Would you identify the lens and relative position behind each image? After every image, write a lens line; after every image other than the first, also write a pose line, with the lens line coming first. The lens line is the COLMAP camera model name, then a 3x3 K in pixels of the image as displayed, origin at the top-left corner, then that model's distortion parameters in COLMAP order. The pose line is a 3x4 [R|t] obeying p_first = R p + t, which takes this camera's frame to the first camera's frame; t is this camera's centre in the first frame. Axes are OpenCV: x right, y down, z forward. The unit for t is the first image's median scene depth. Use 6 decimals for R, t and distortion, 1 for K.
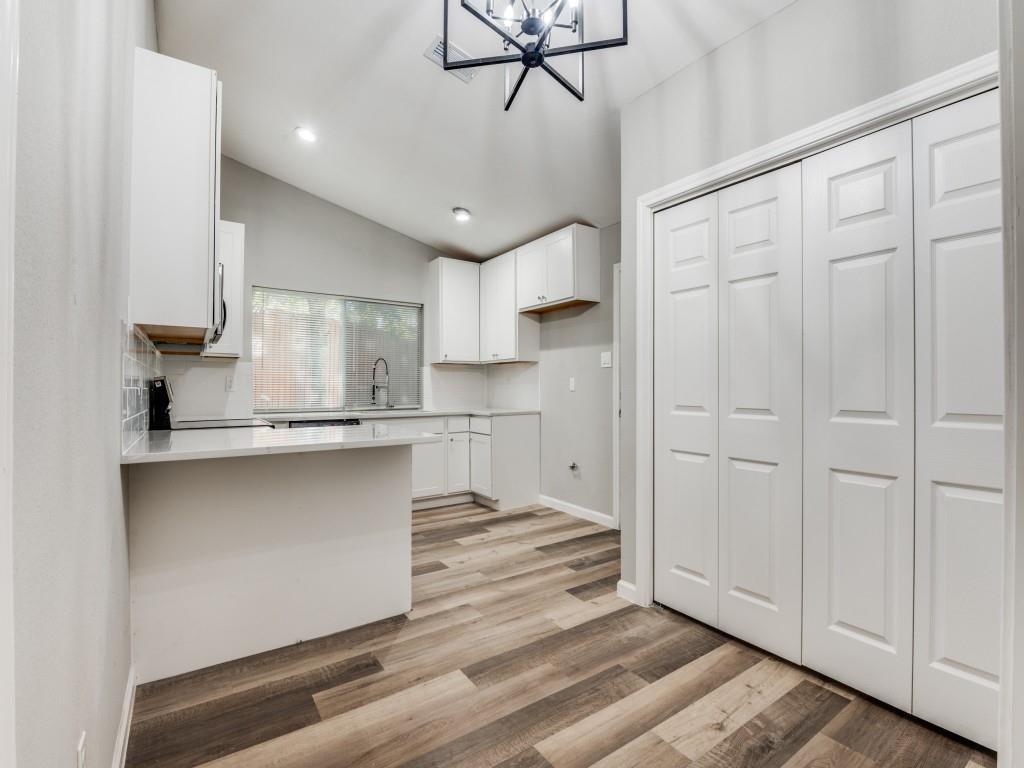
lens RADIAL K [[470.9, 0, 509.3], [0, 470.9, 382.3], [0, 0, 1]] dist [-0.012123, -0.005326]
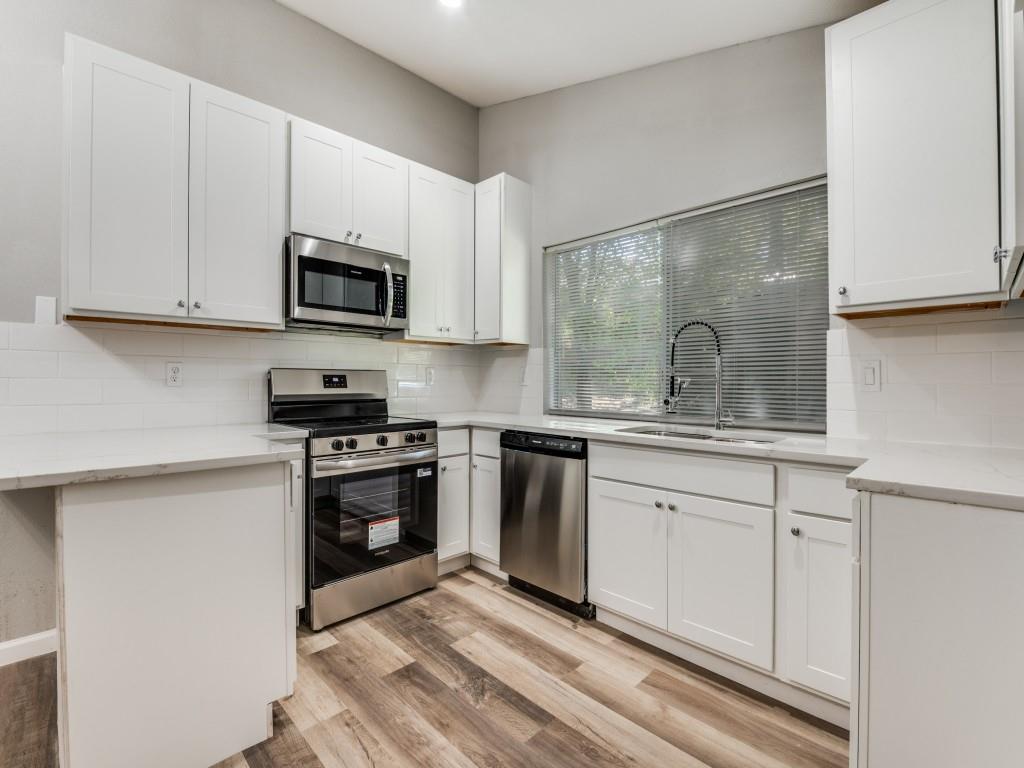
lens RADIAL K [[470.9, 0, 509.3], [0, 470.9, 383.4], [0, 0, 1]] dist [-0.012123, -0.005326]
pose [[0.181381, 0.005234, -0.983399, 0.186835], [0.007759, 0.999947, 0.006753, 0.008943], [0.983382, -0.008855, 0.181331, 0.772943]]
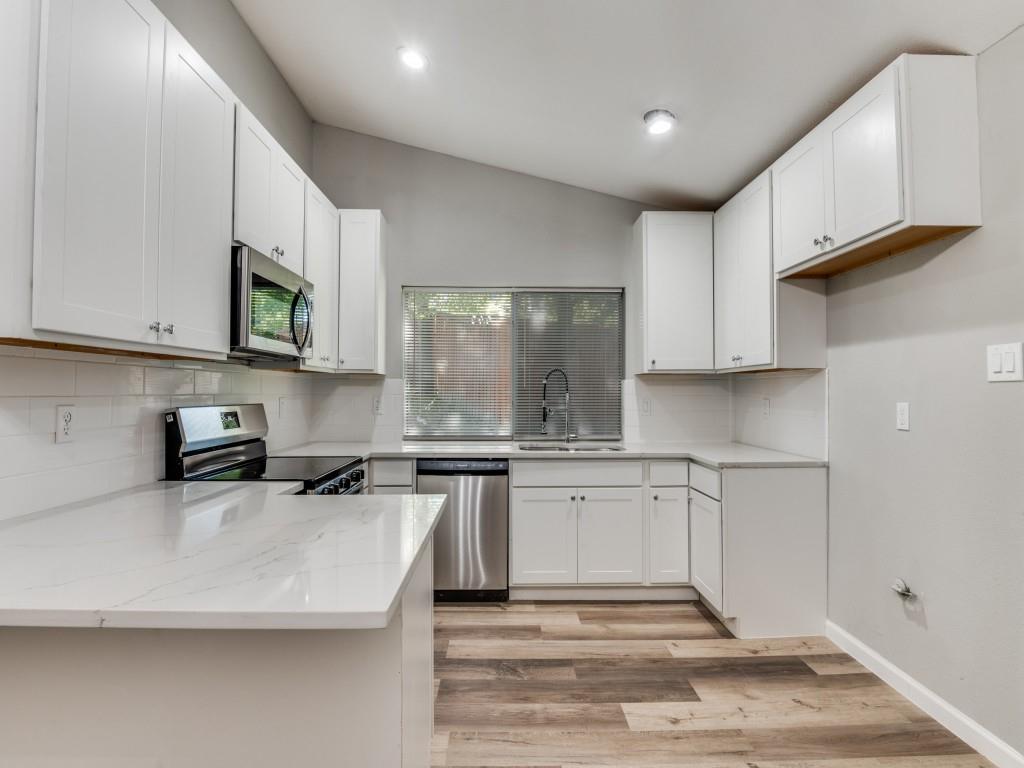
lens RADIAL K [[470.9, 0, 511.4], [0, 470.9, 385.0], [0, 0, 1]] dist [-0.012123, -0.005326]
pose [[0.836925, -0.006136, -0.547283, 0.061465], [0.003620, 0.999977, -0.005676, -0.025553], [0.547306, 0.002769, 0.836928, 0.398299]]
